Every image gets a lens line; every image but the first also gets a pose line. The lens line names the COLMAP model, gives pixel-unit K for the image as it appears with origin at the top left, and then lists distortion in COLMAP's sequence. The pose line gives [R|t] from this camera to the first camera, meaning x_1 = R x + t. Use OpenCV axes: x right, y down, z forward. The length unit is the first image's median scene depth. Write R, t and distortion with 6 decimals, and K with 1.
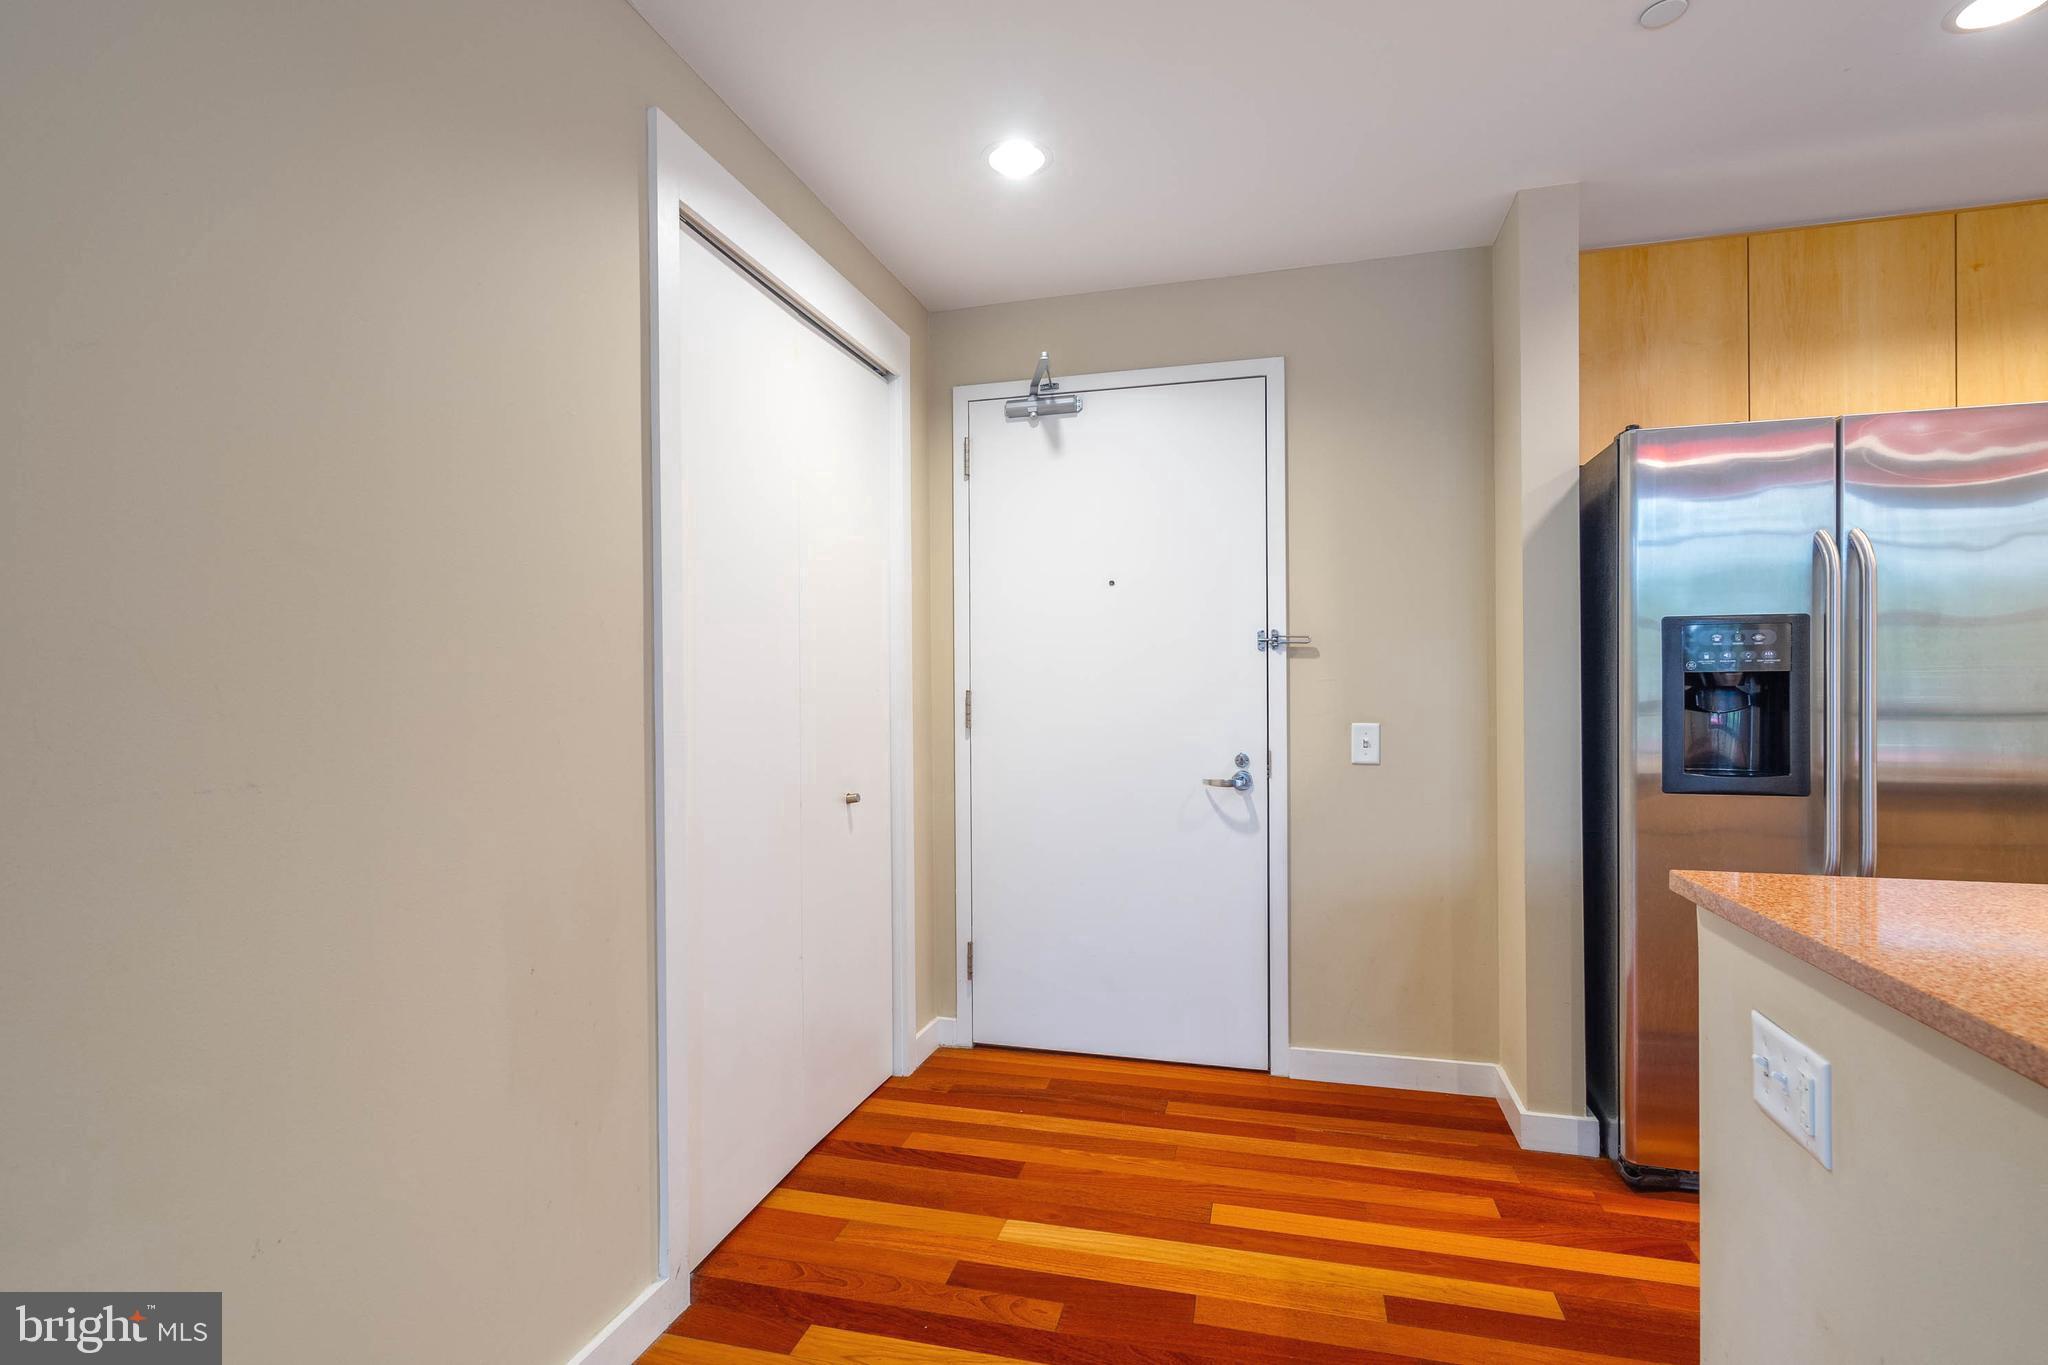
lens RADIAL K [[942.5, 0, 1009.3], [0, 942.5, 693.6], [0, 0, 1]] dist [-0.003050, -0.000453]
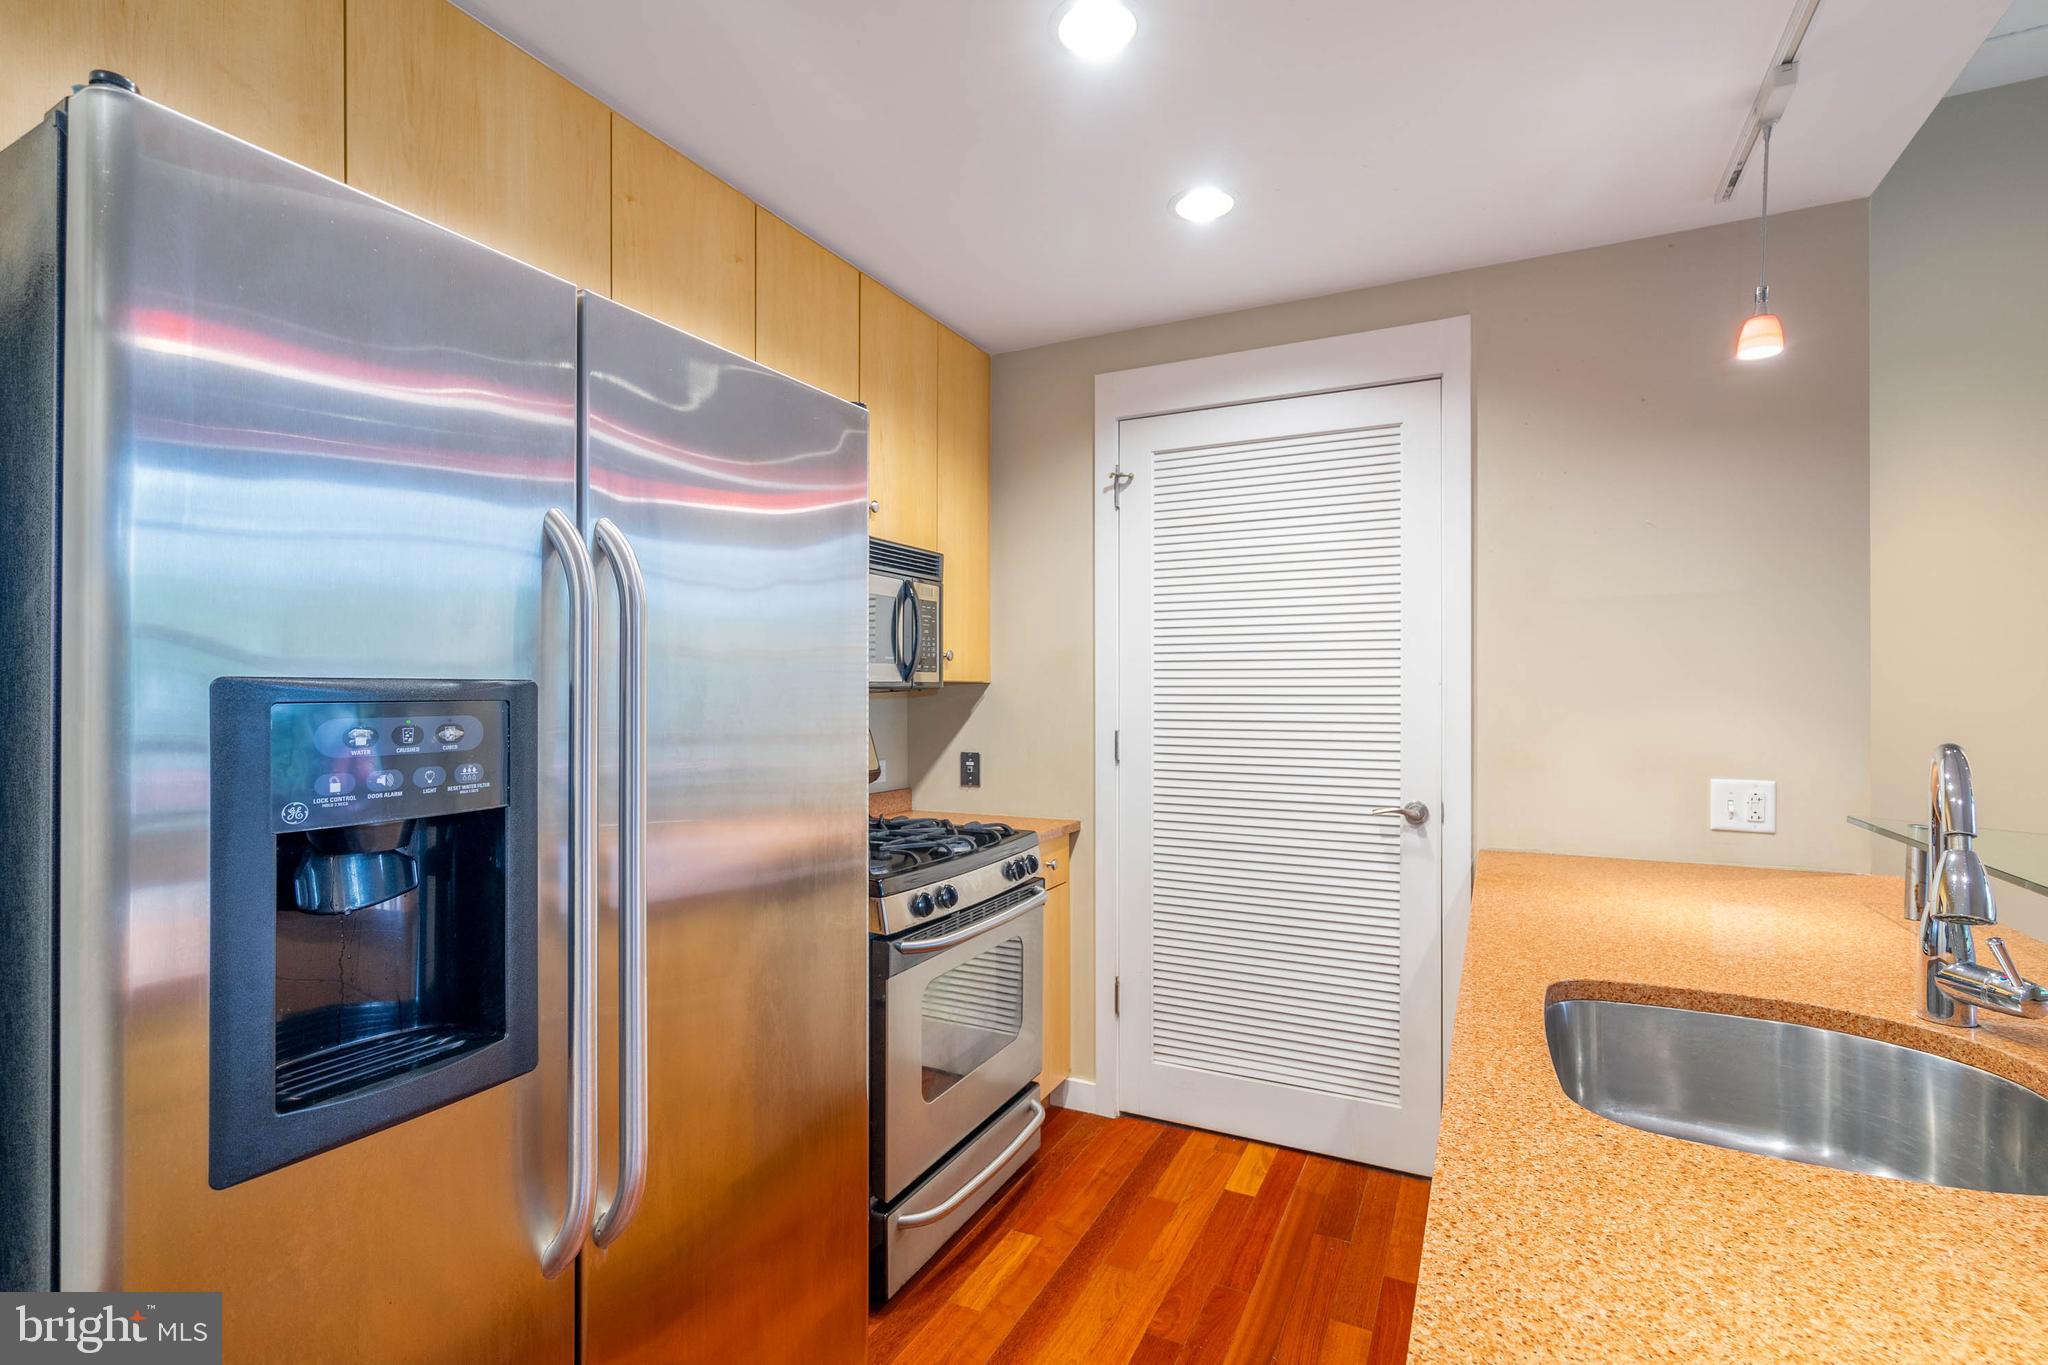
lens RADIAL K [[976.1, 0, 1022.6], [0, 976.1, 695.1], [0, 0, 1]] dist [-0.004526, -0.000841]
pose [[0.196711, 0.007368, 0.980434, 0.328236], [0.003957, 0.999958, -0.008309, -0.056545], [-0.980454, 0.005514, 0.196673, 0.519016]]
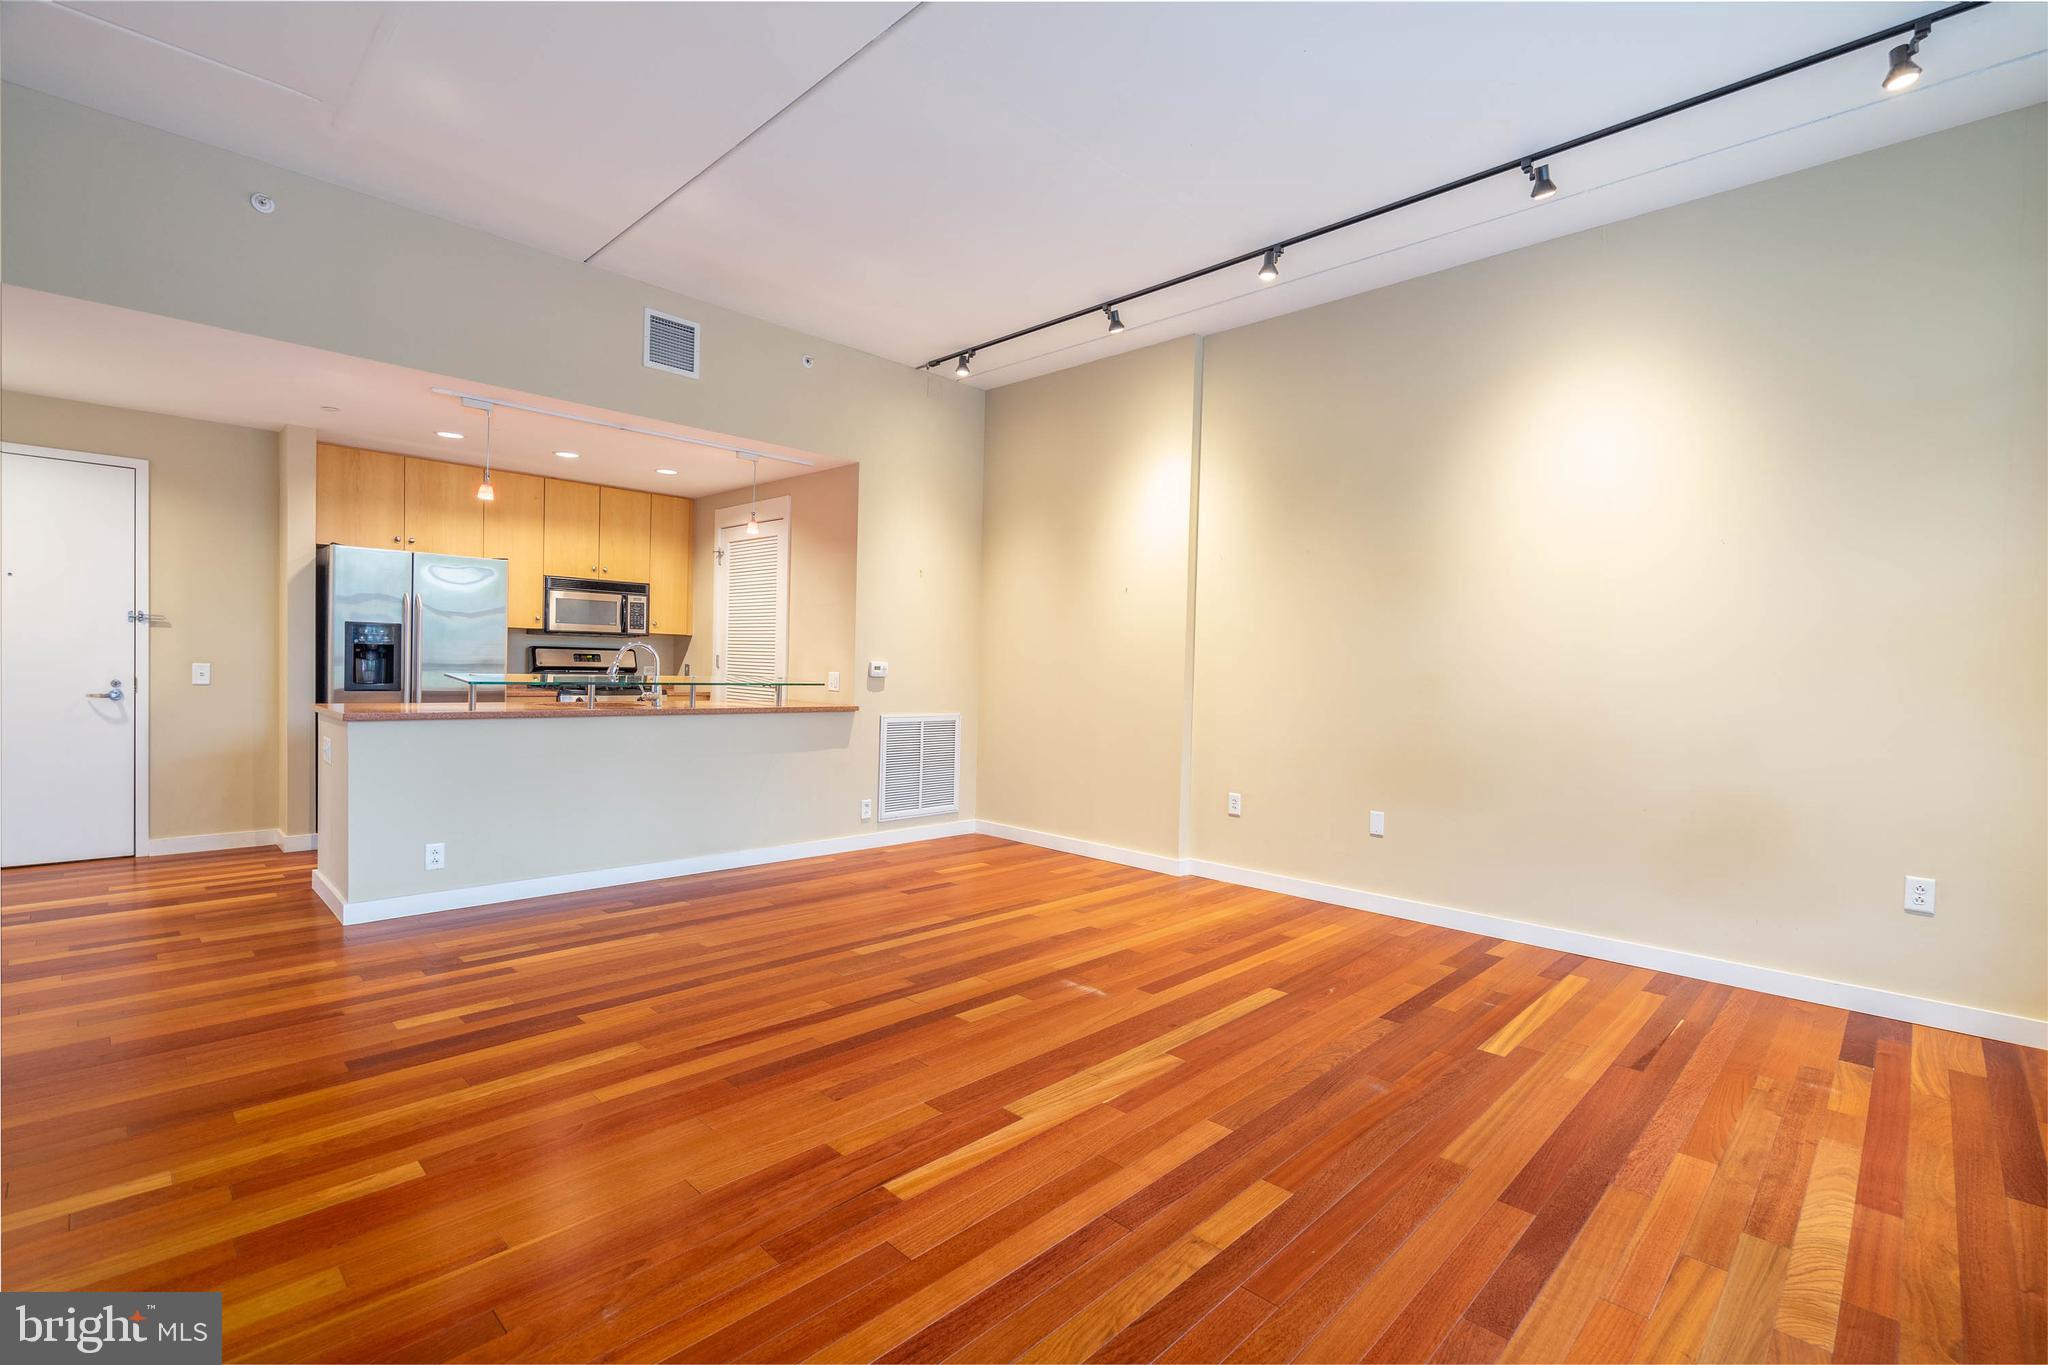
lens RADIAL K [[942.5, 0, 1009.3], [0, 942.5, 693.6], [0, 0, 1]] dist [-0.003050, -0.000453]
pose [[0.515424, -0.004849, 0.856922, -0.440146], [-0.027938, 0.999357, 0.022459, 0.004146], [-0.856480, -0.035517, 0.514957, -1.481239]]
